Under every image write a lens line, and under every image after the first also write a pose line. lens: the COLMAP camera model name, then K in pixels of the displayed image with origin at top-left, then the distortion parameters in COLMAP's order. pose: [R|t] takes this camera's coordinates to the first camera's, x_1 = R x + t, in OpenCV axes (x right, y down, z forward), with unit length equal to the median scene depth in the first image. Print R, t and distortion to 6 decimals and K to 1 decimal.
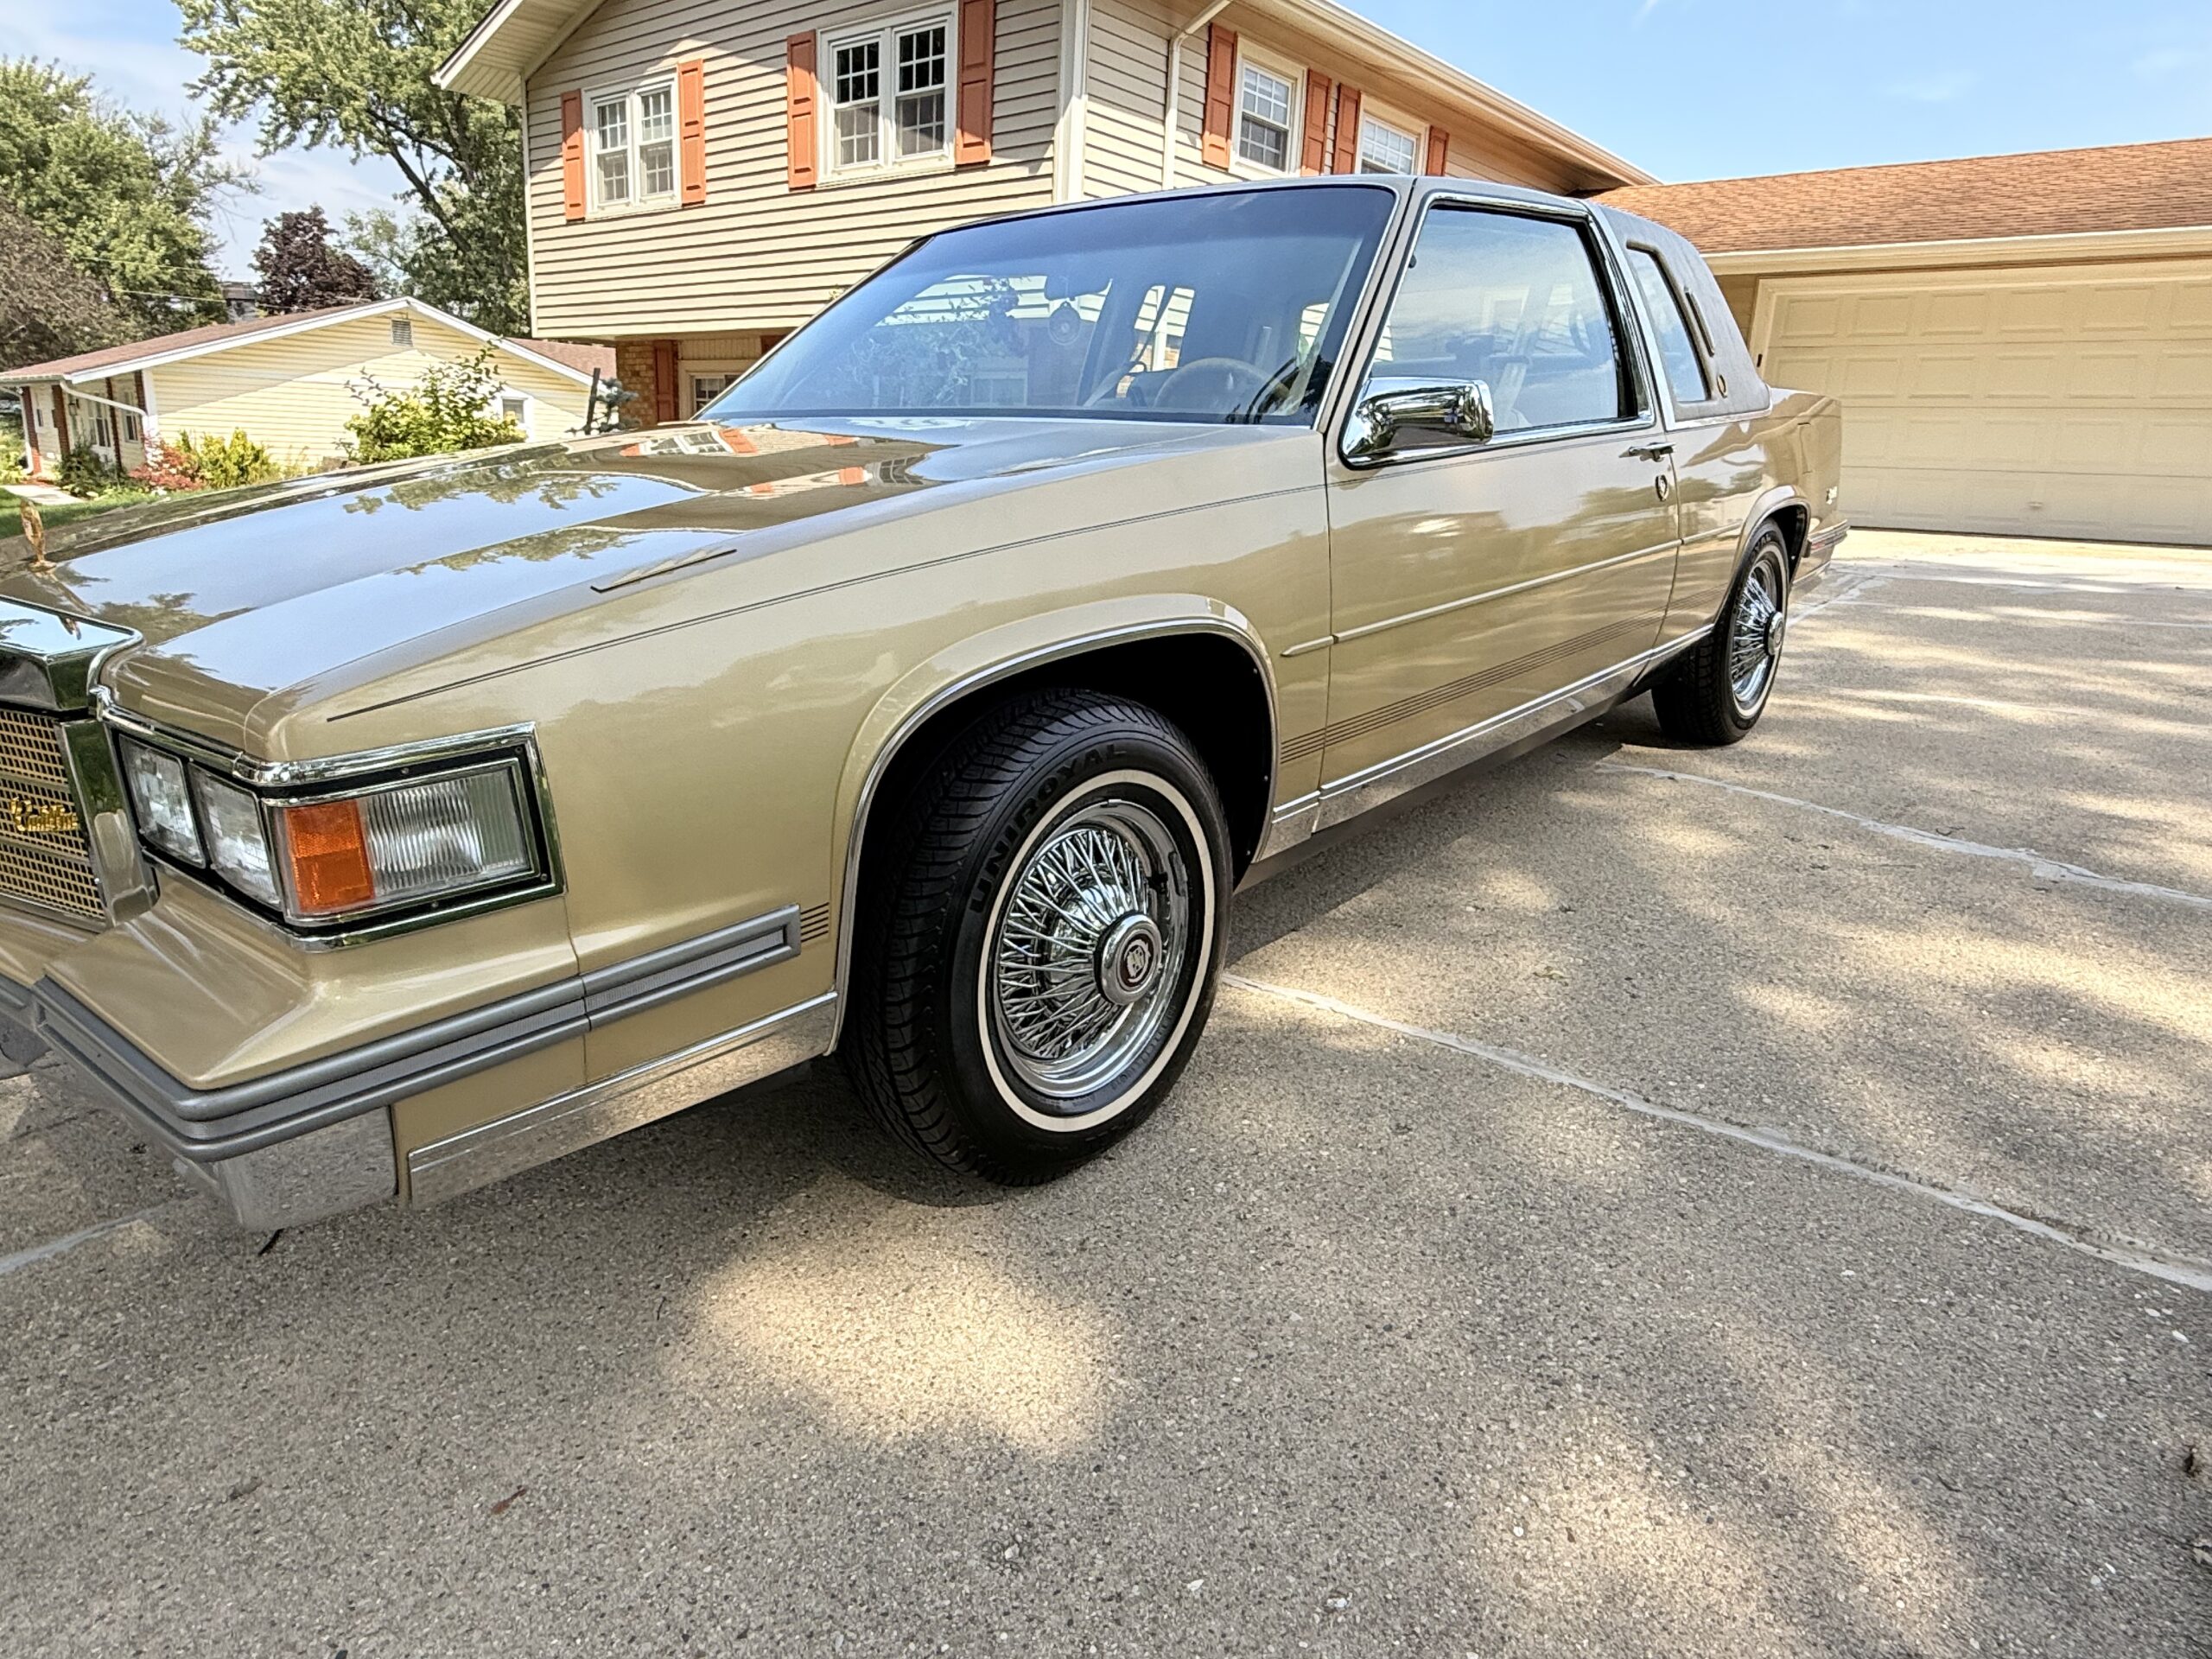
lens RADIAL K [[1354.4, 0, 1089.0], [0, 1354.4, 819.4], [0, 0, 1]] dist [0.000839, 0.003031]
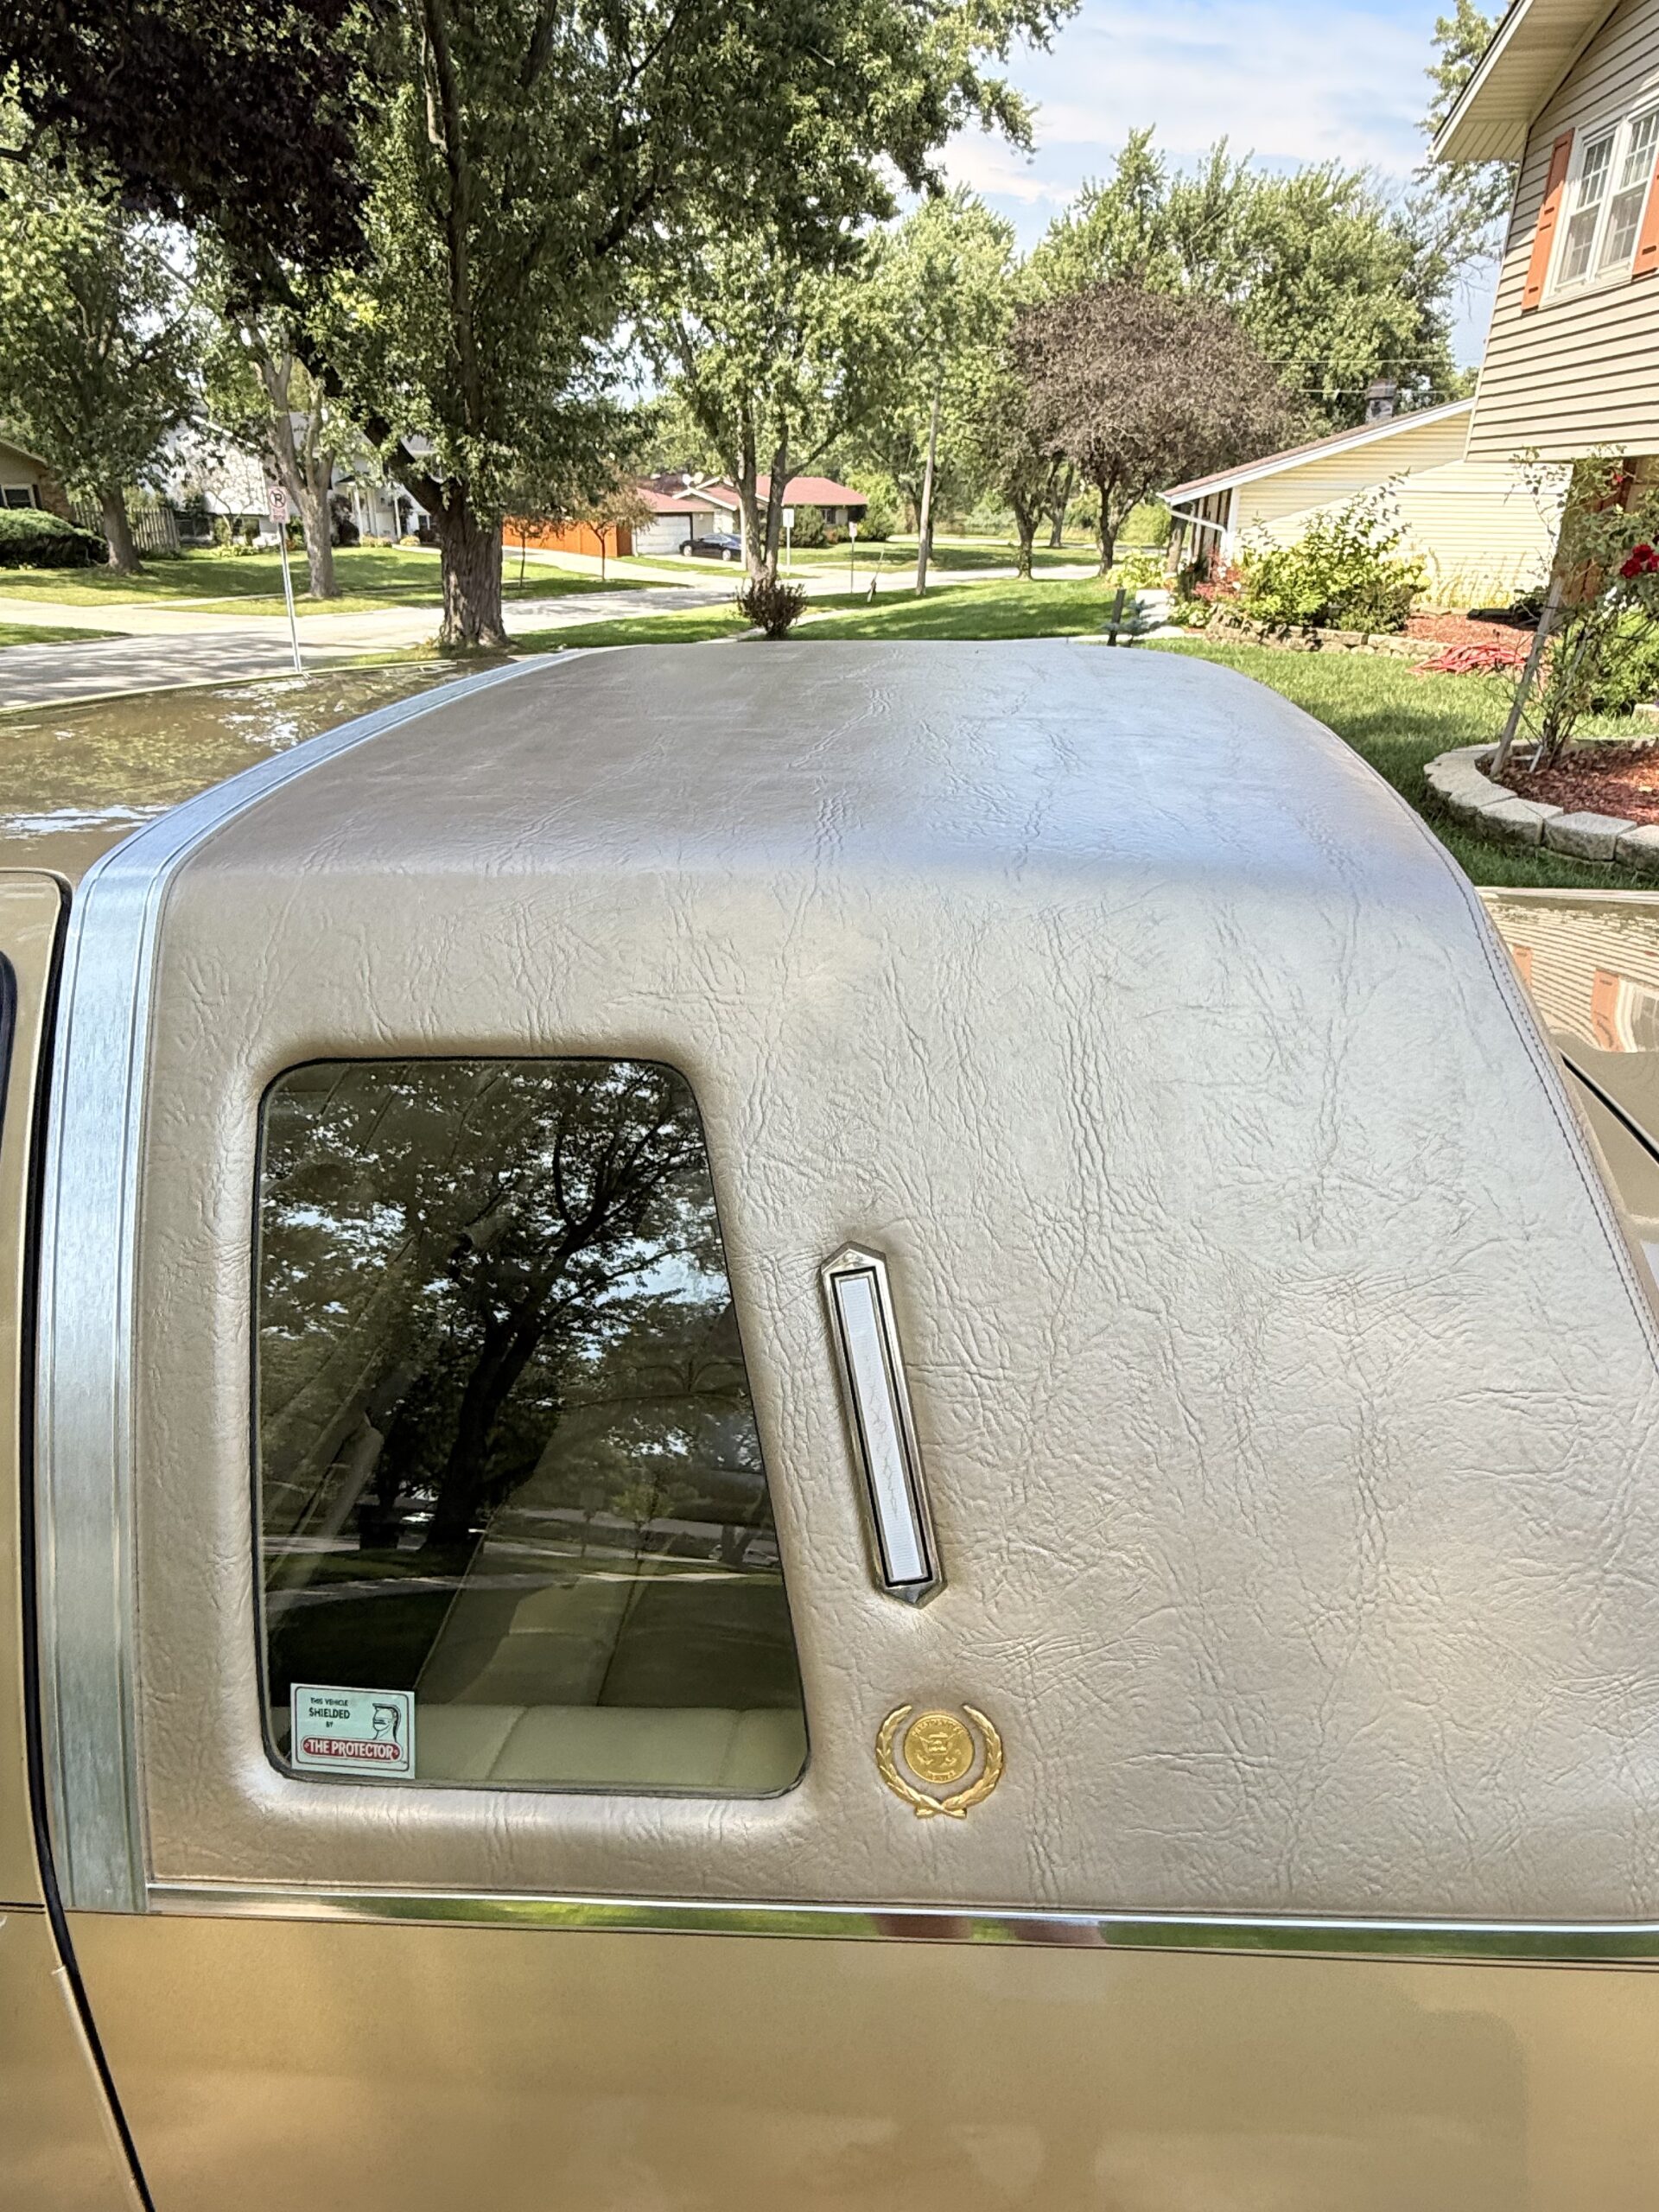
lens RADIAL K [[1354.4, 0, 866.3], [0, 1354.4, 1079.1], [0, 0, 1]] dist [0.000839, 0.003031]
pose [[0.571134, 0.300609, -0.763832, 0.165600], [-0.198660, 0.953488, 0.226706, -0.136050], [0.796454, 0.022264, 0.604289, 0.259792]]
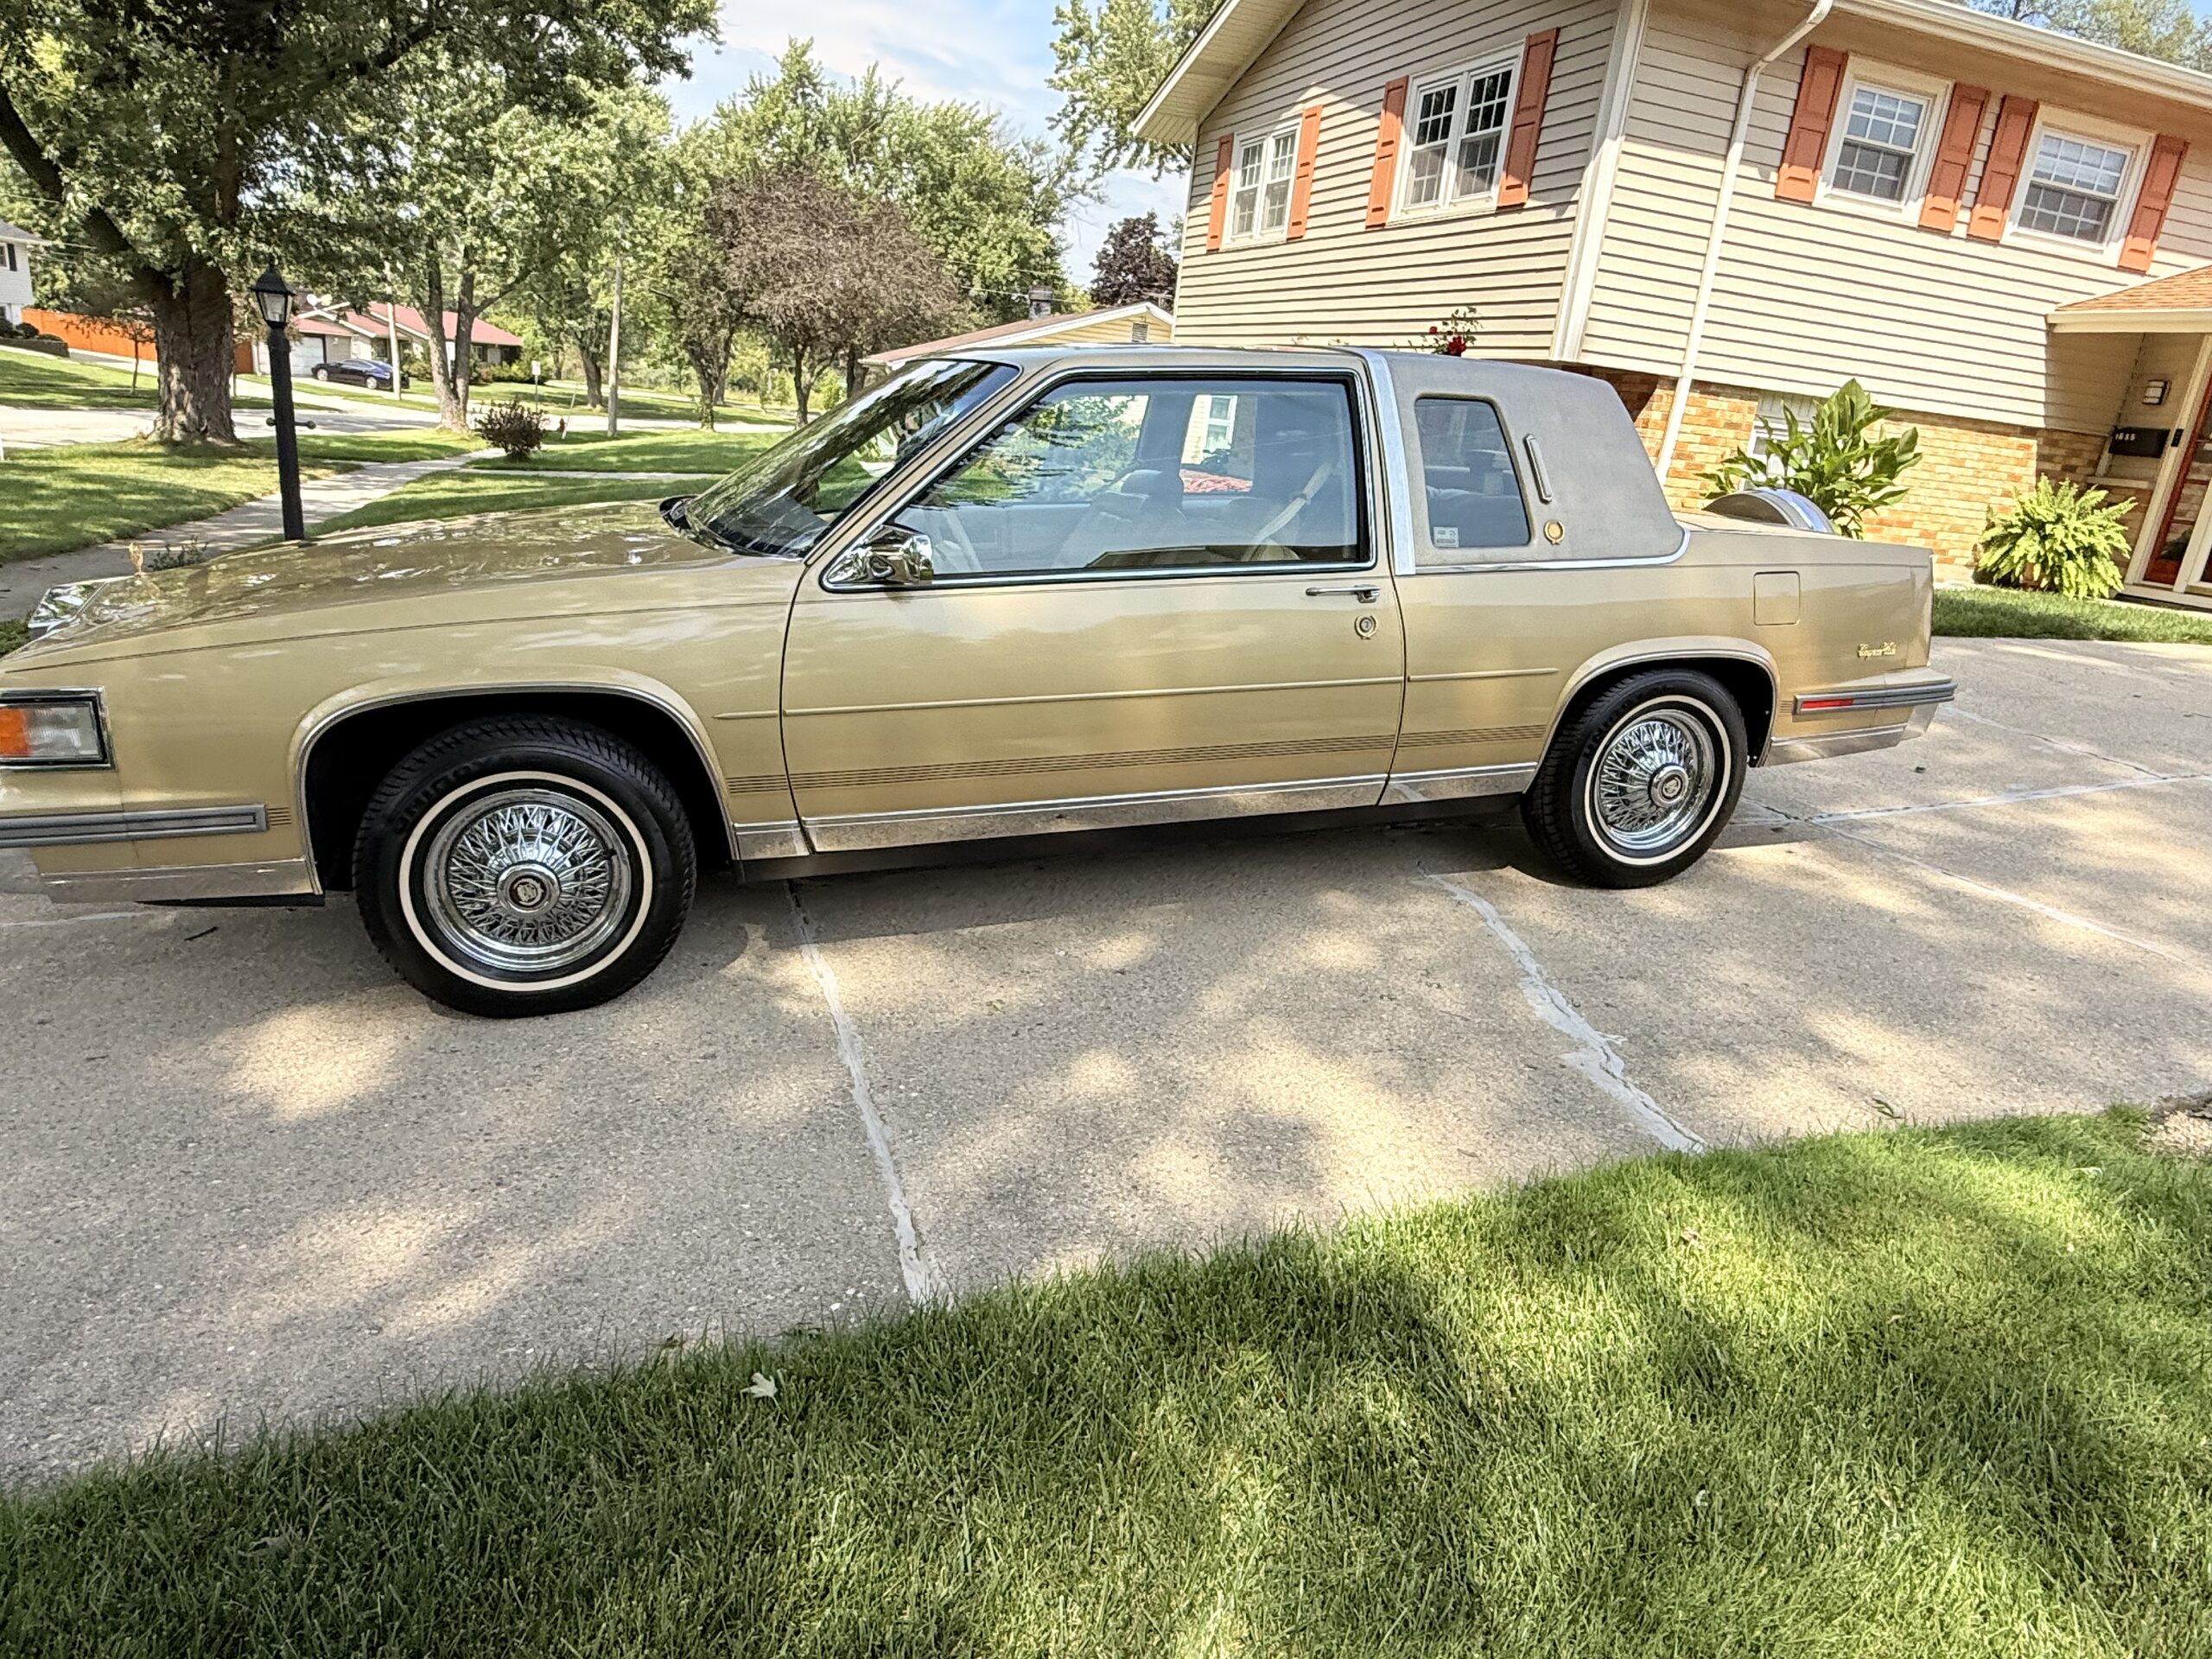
lens RADIAL K [[1354.4, 0, 1125.5], [0, 1354.4, 841.1], [0, 0, 1]] dist [0.000839, 0.003031]
pose [[0.863575, 0.201779, -0.462086, 0.206302], [-0.192649, 0.978947, 0.067443, -0.029650], [0.465967, 0.030779, 0.884267, -0.011745]]
